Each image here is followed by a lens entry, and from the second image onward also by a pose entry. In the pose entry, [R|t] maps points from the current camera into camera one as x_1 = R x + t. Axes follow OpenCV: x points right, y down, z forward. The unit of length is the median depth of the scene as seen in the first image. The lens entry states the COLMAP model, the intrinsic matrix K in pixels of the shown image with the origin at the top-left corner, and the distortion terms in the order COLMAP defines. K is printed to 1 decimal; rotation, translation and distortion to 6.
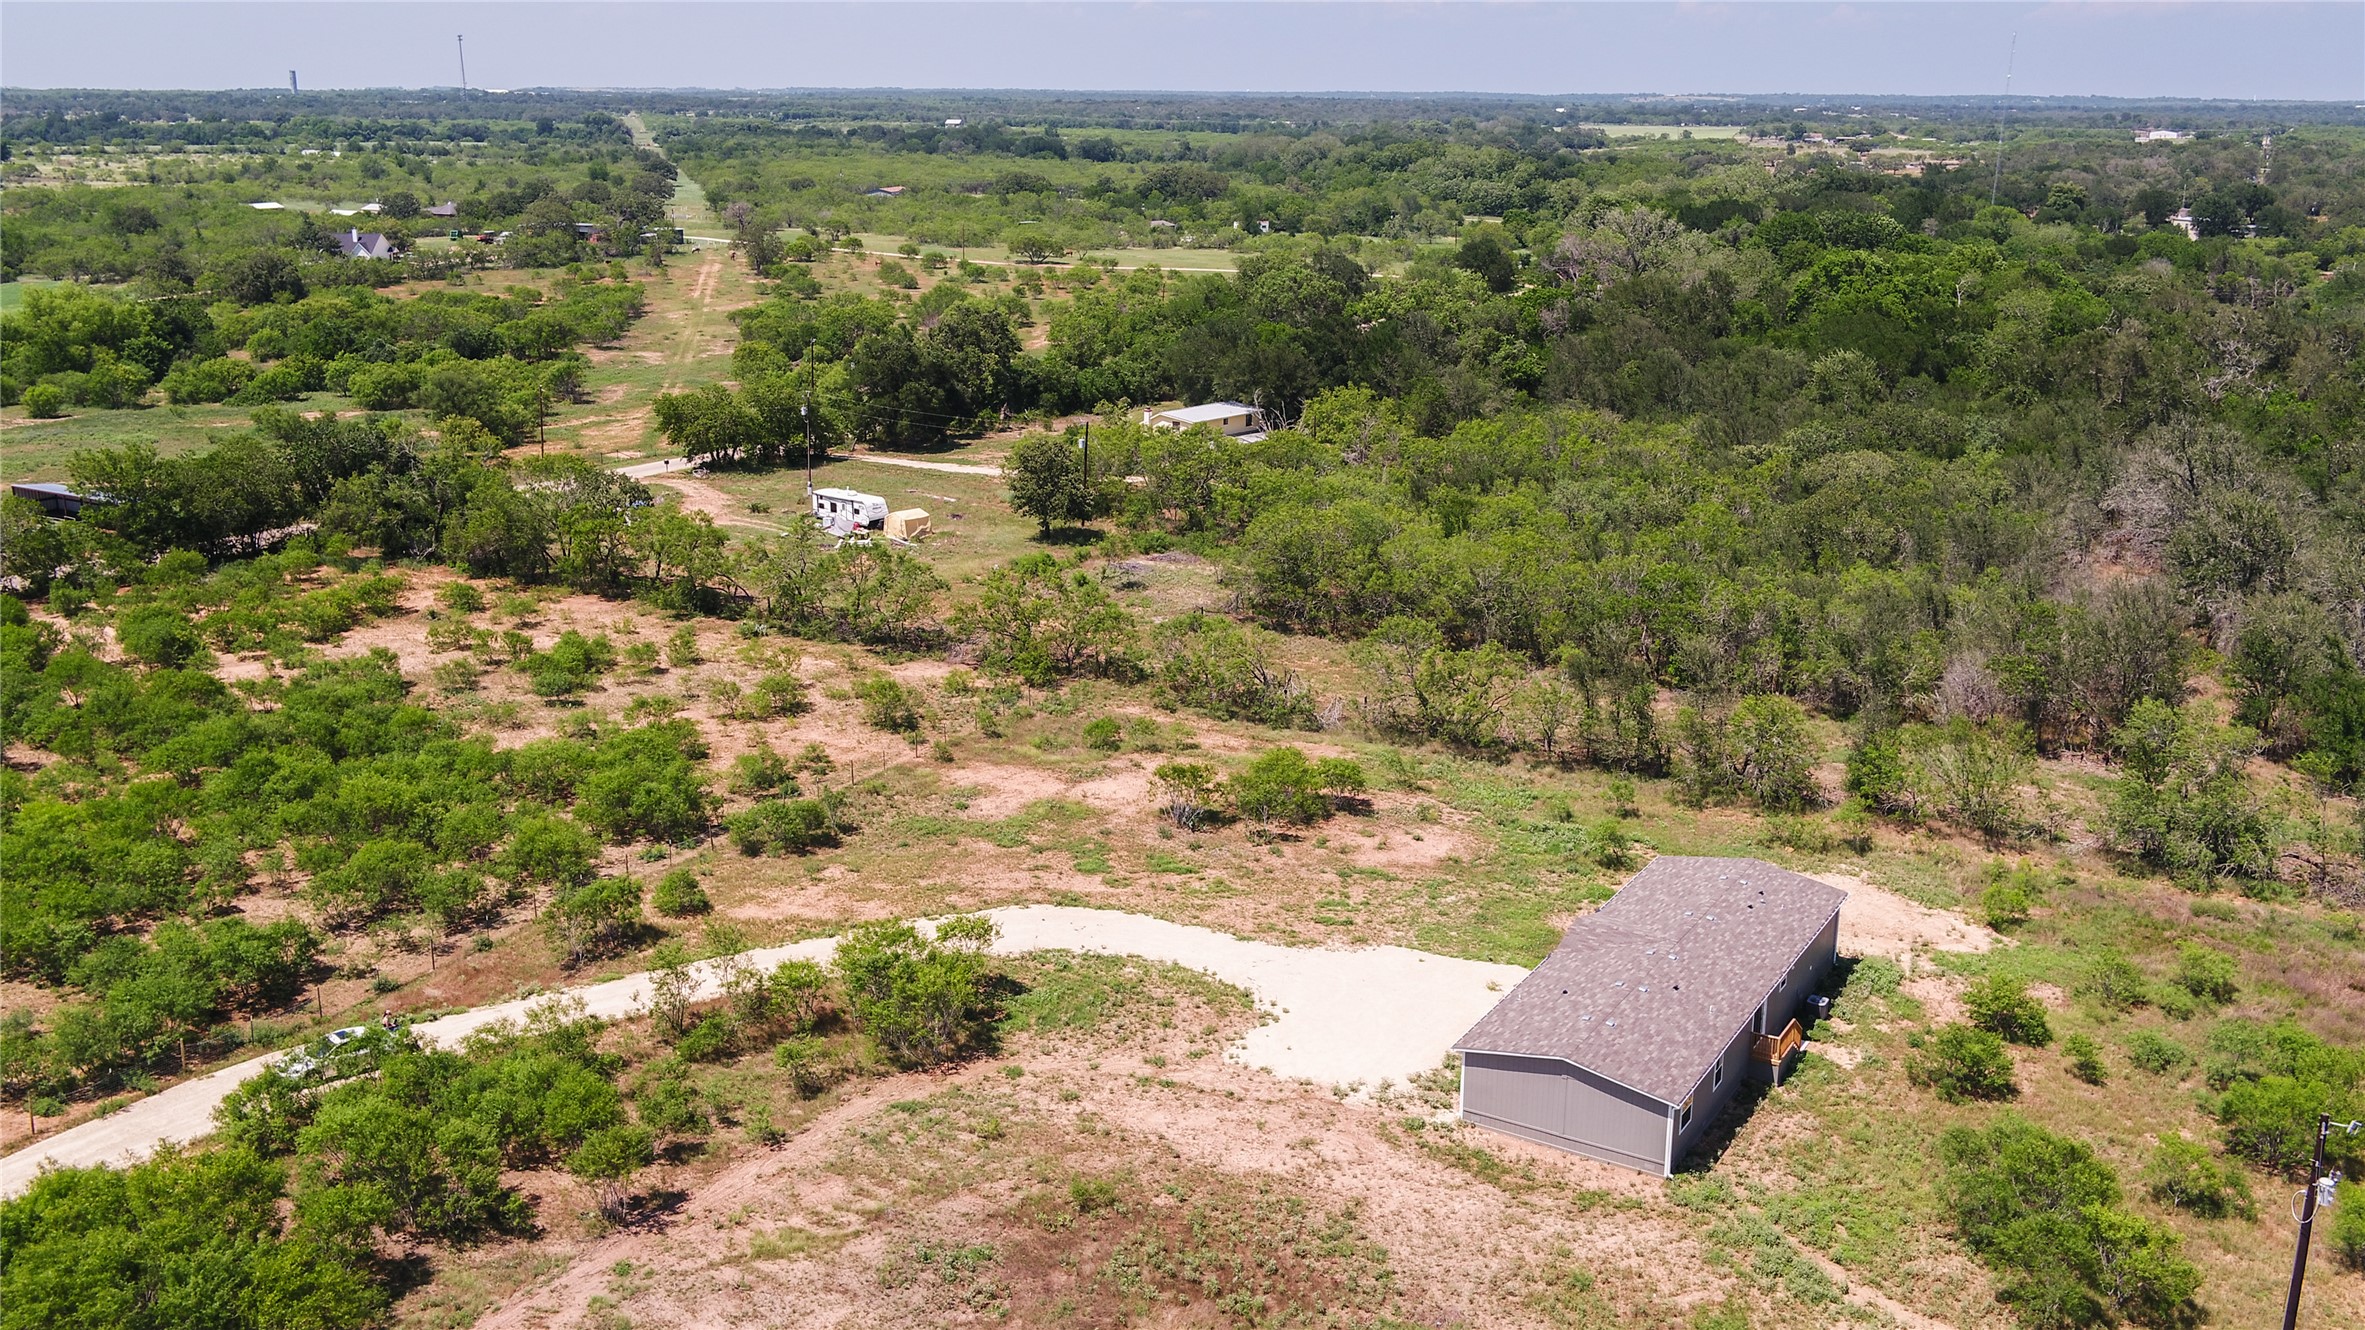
lens RADIAL K [[2074.1, 0, 1186.8], [0, 2074.1, 663.8], [0, 0, 1]] dist [-0.001331, 0.003456]
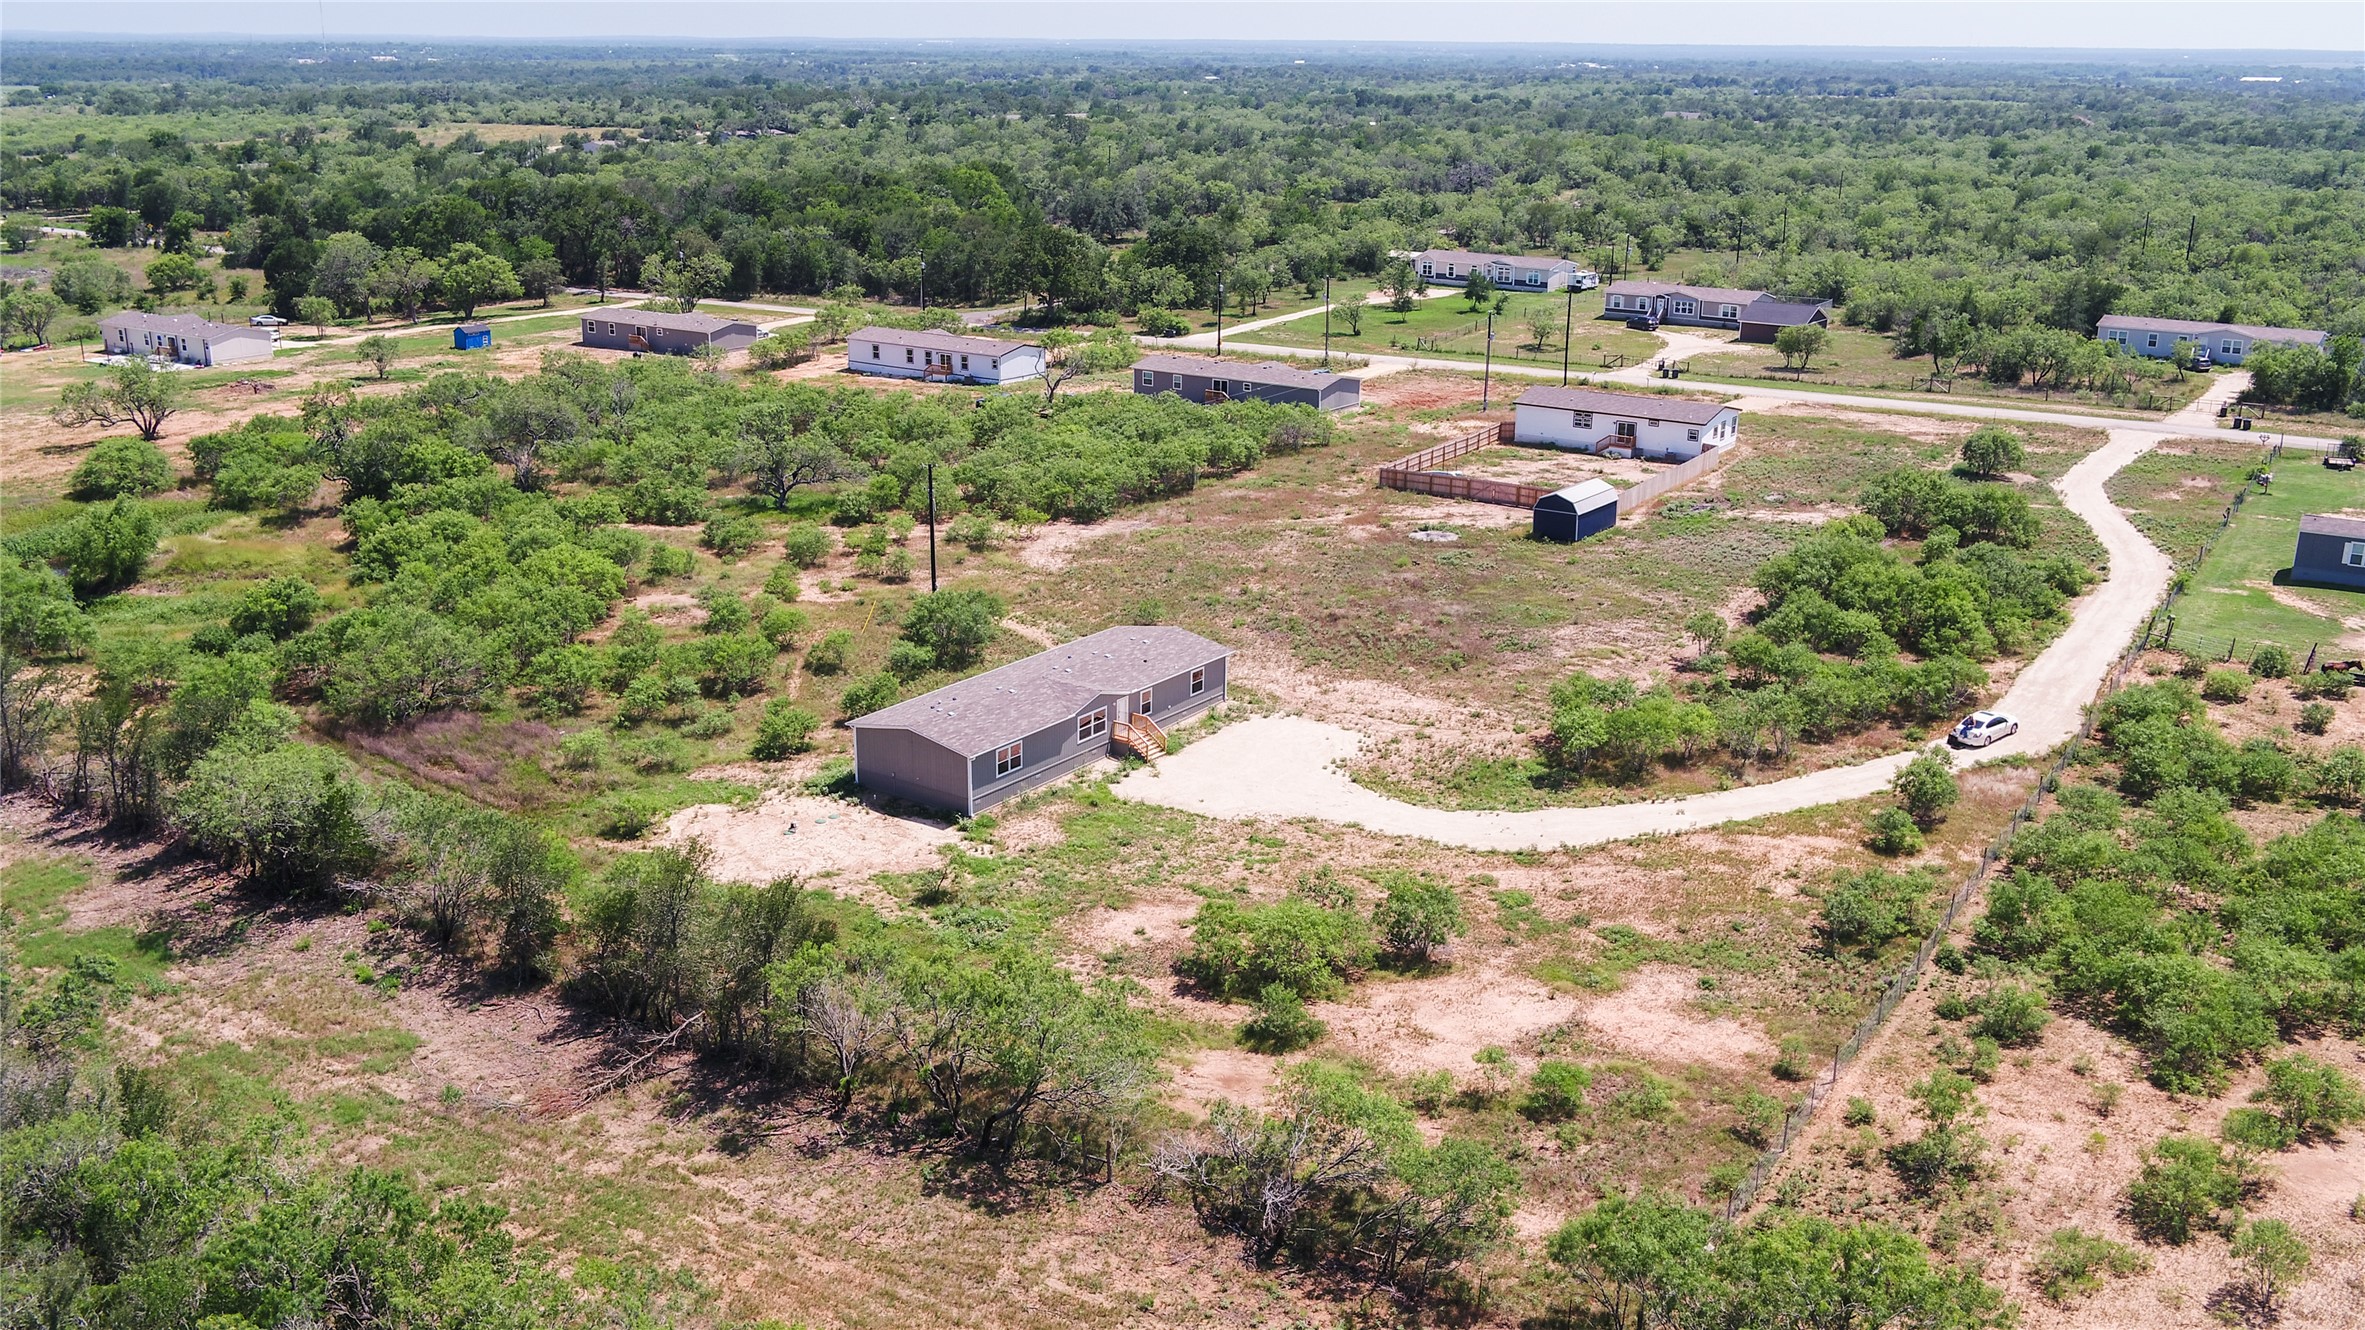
lens RADIAL K [[2074.1, 0, 1186.8], [0, 2074.1, 663.8], [0, 0, 1]] dist [-0.001331, 0.003456]
pose [[-0.996870, -0.036027, 0.070365, 0.041406], [0.007300, 0.844359, 0.535728, -0.529447], [-0.078714, 0.534565, -0.841453, 1.885409]]
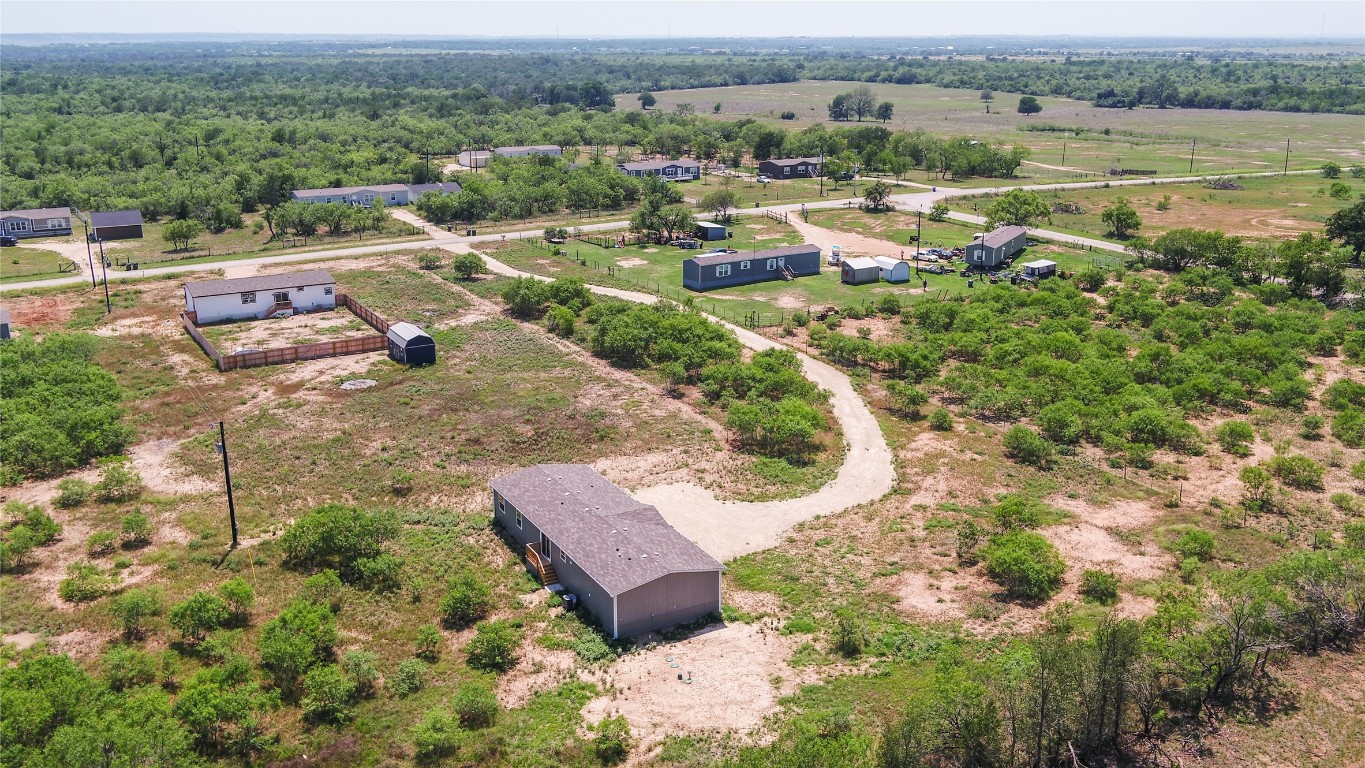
lens RADIAL K [[1197.1, 0, 685.0], [0, 1197.1, 383.3], [0, 0, 1]] dist [-0.001331, 0.003456]
pose [[-0.499670, 0.240089, -0.832278, 0.928390], [-0.233780, 0.887789, 0.396456, -0.358941], [0.834072, 0.392667, -0.387474, 1.261911]]
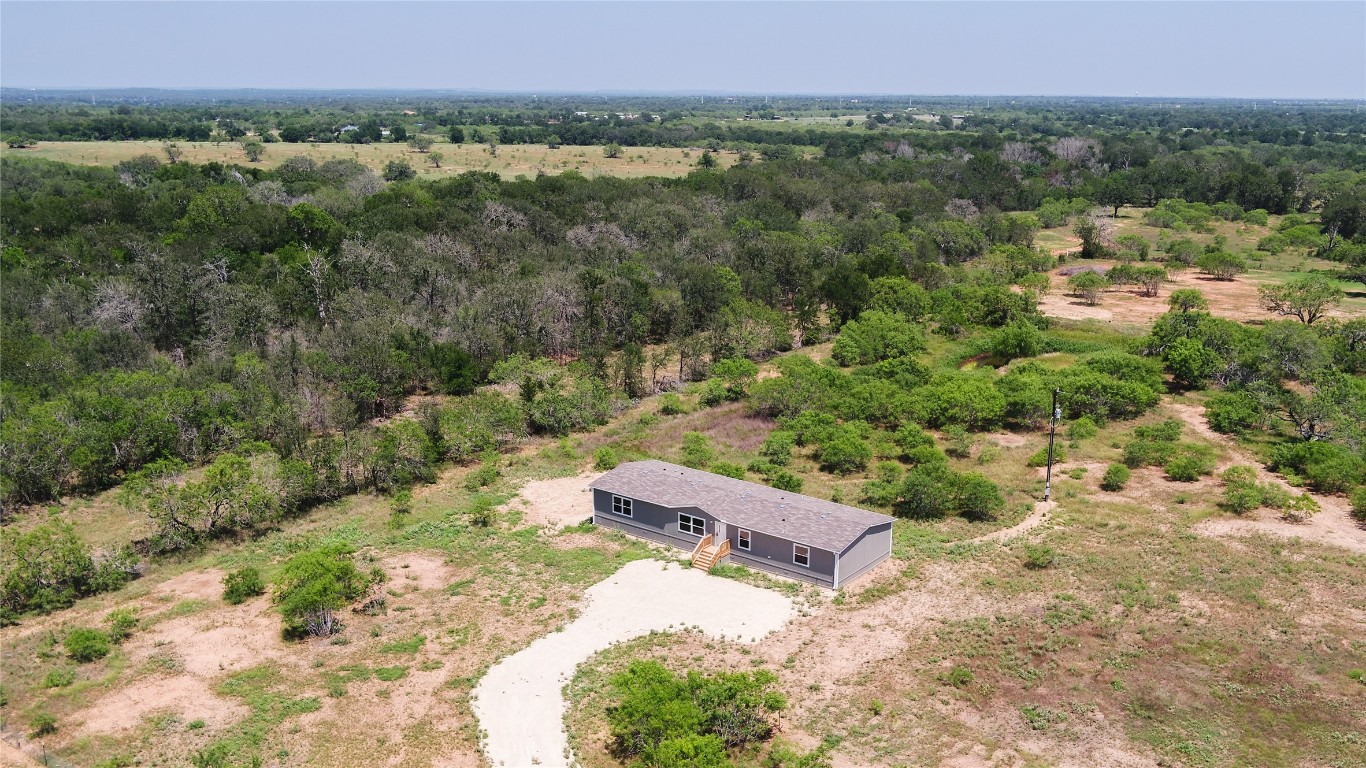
lens RADIAL K [[1198.0, 0, 685.5], [0, 1198.0, 383.3], [0, 0, 1]] dist [-0.001331, 0.003456]
pose [[0.105904, -0.243821, 0.964021, -0.723575], [0.259495, 0.942656, 0.209911, -0.180933], [-0.959920, 0.227929, 0.163101, 0.740221]]
